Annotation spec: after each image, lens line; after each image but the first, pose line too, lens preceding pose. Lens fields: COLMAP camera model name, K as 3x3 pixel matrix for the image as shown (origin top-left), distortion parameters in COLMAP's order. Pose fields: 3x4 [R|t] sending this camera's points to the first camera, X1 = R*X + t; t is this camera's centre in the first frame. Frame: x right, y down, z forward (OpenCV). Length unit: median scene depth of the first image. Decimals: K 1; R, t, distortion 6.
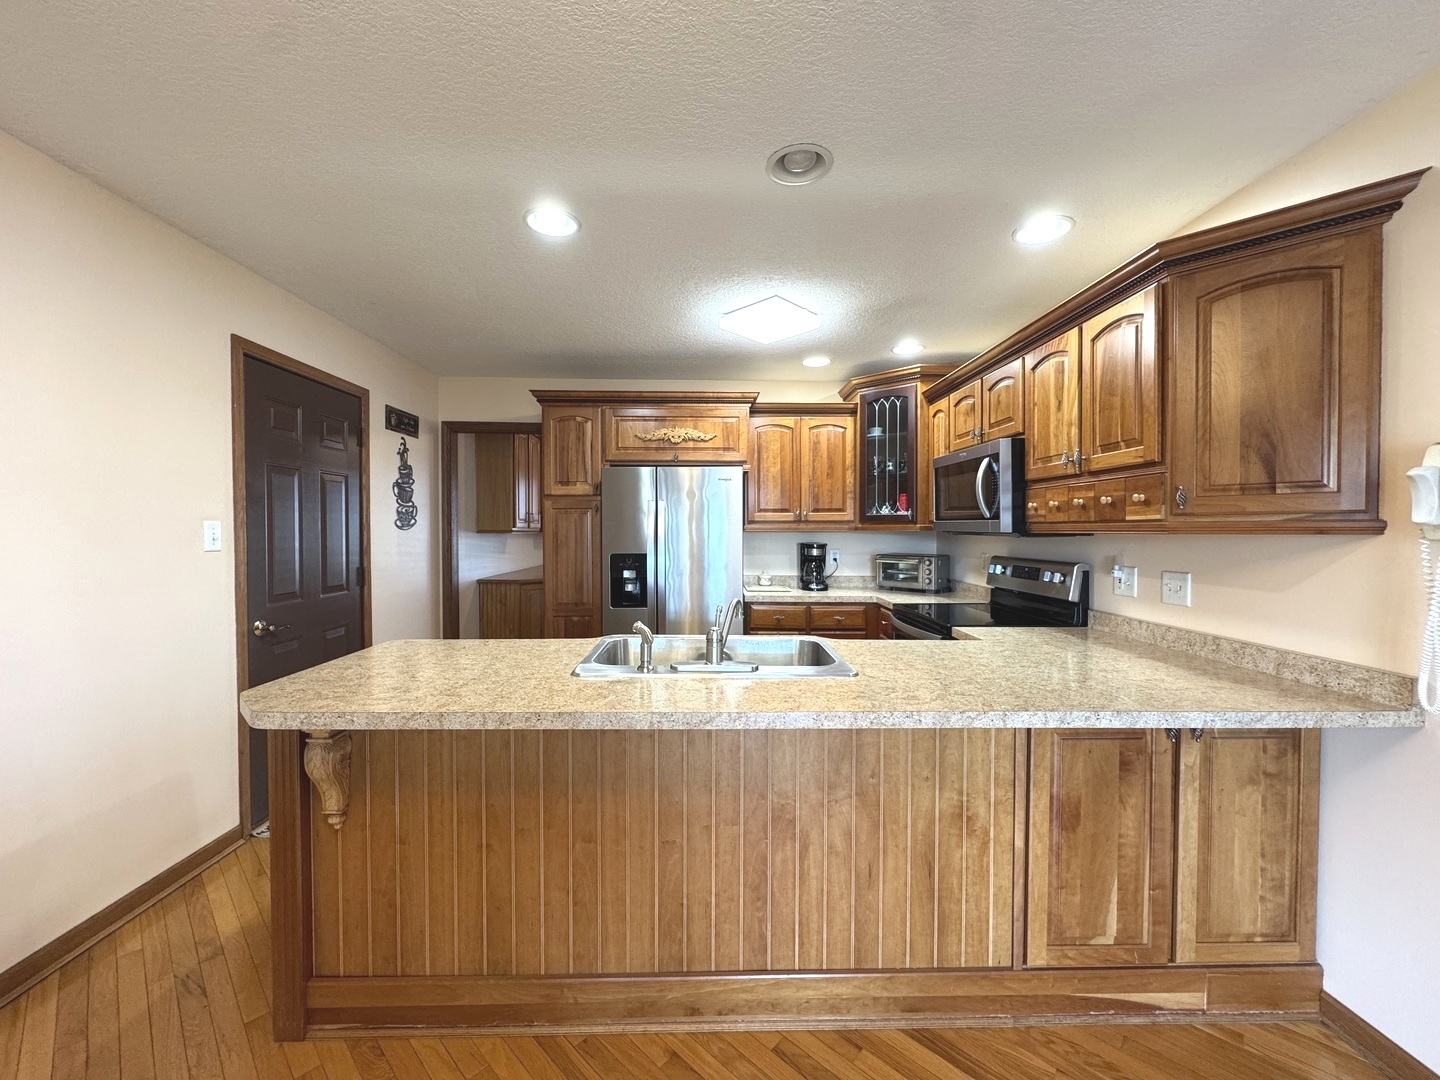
lens RADIAL K [[573.3, 0, 718.6], [0, 573.3, 538.7], [0, 0, 1]] dist [-0.003411, 0.000277]
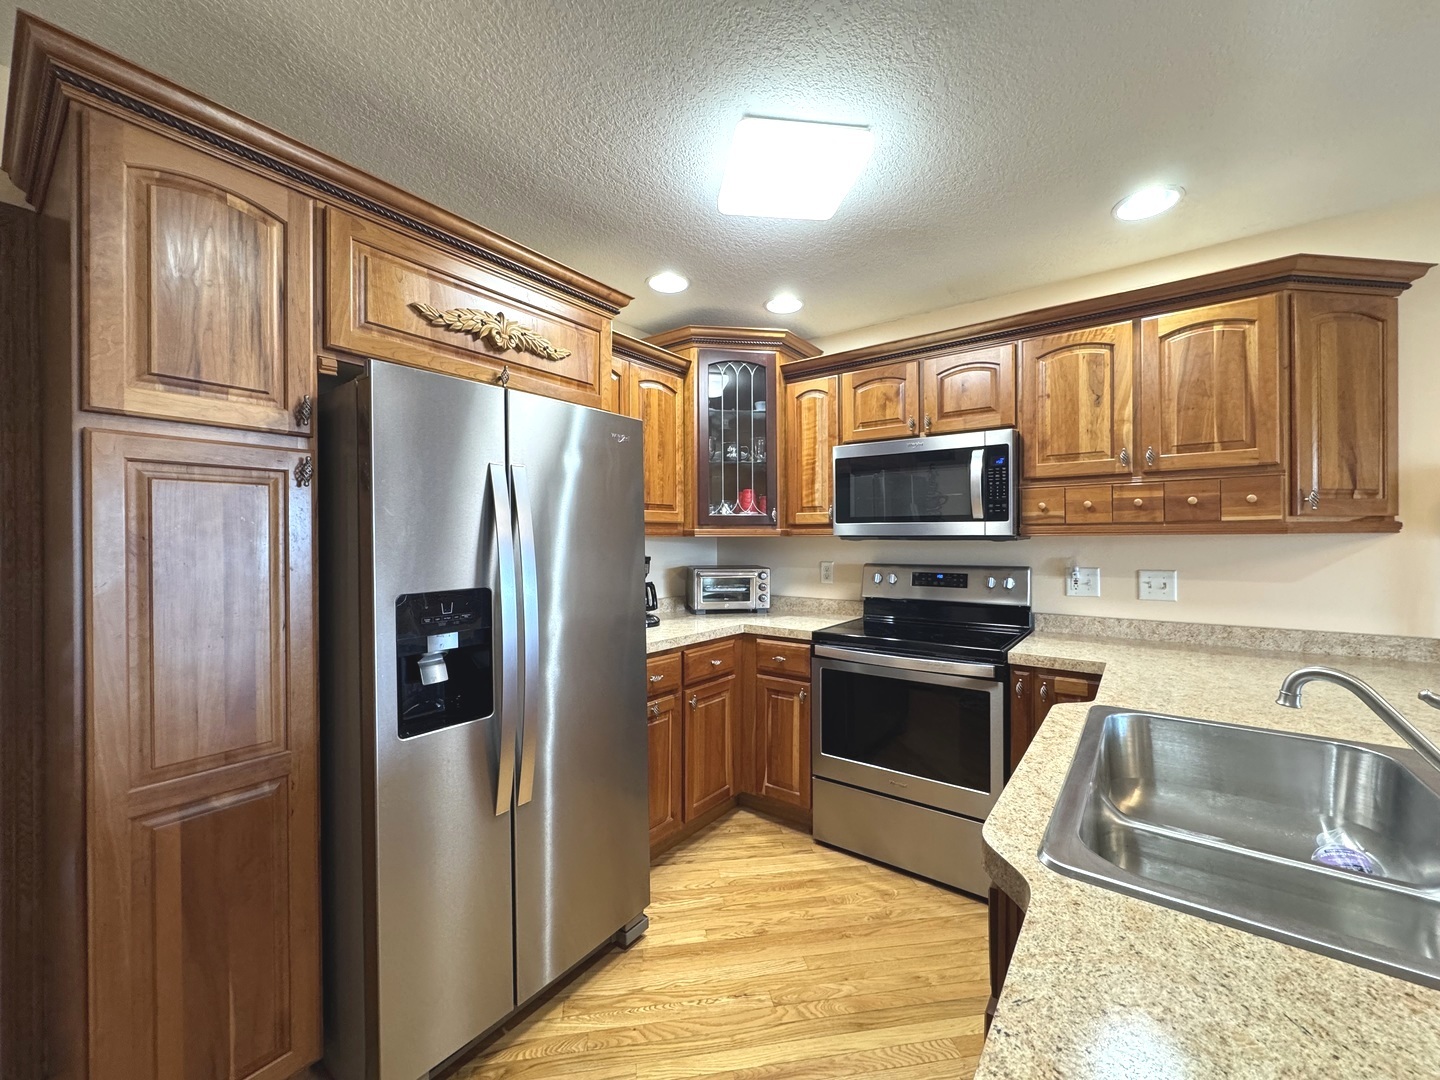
lens RADIAL K [[573.3, 0, 723.4], [0, 573.3, 539.0], [0, 0, 1]] dist [-0.003411, 0.000277]
pose [[0.616644, -0.001398, 0.787241, -0.510054], [0.017442, 0.999777, -0.011887, -0.002738], [-0.787049, 0.021061, 0.616531, 0.874127]]
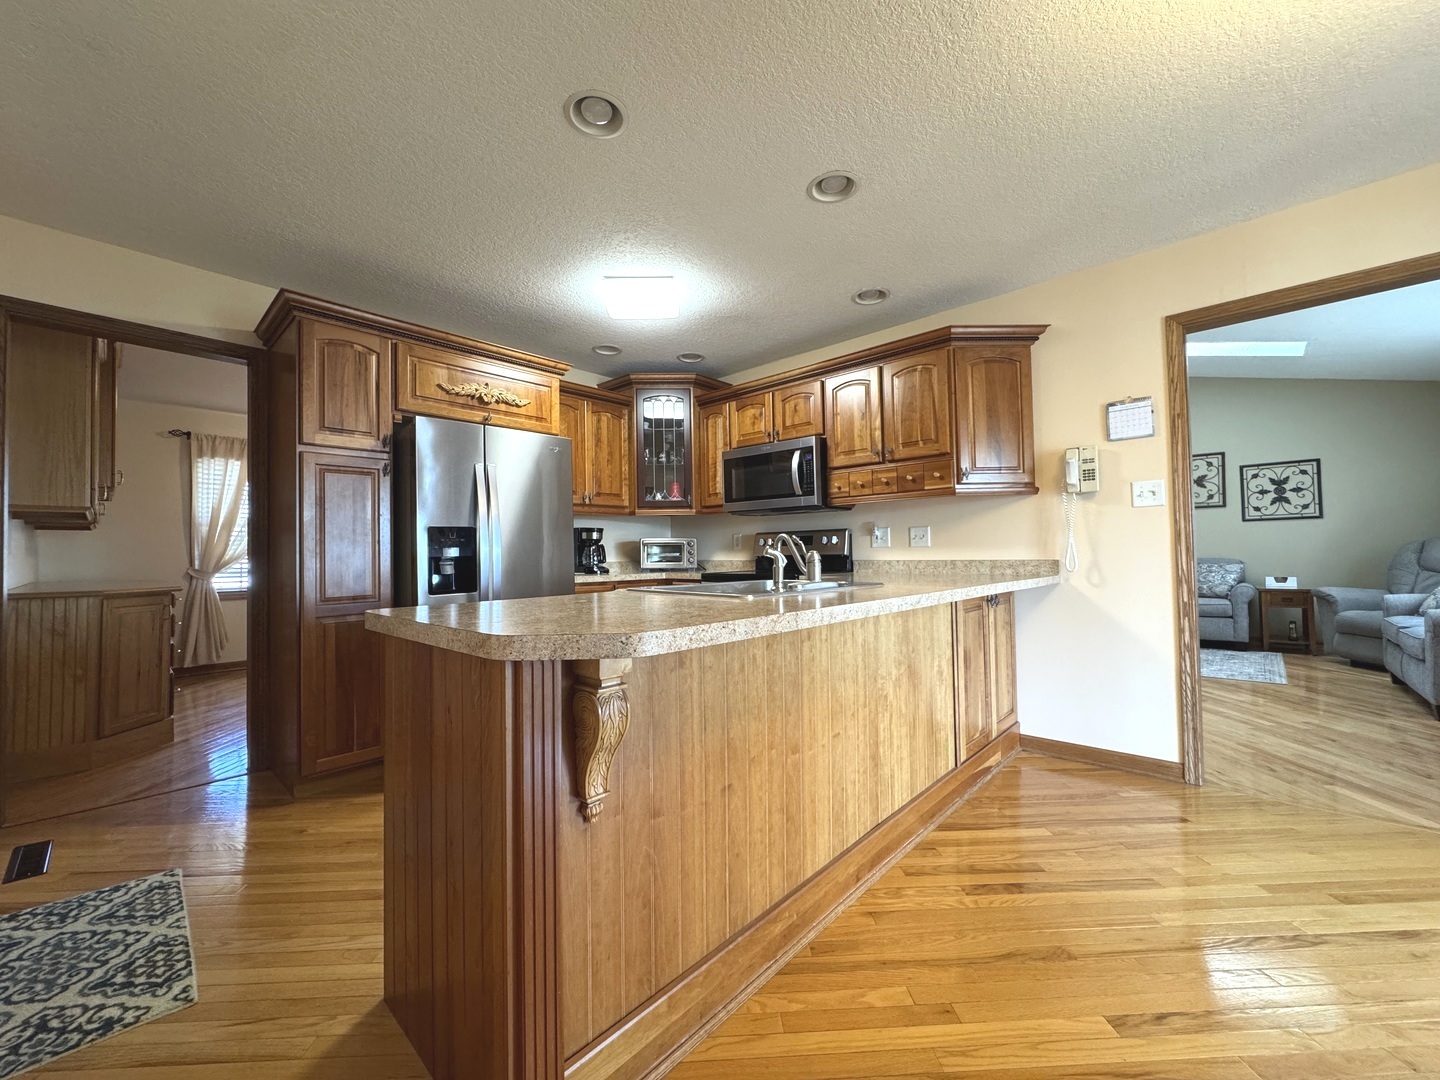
lens RADIAL K [[573.3, 0, 723.1], [0, 573.3, 538.0], [0, 0, 1]] dist [-0.003411, 0.000277]
pose [[0.693623, 0.006208, 0.720312, -0.686997], [0.028951, 0.998915, -0.036488, 0.119465], [-0.719757, 0.046162, 0.692690, 0.243326]]
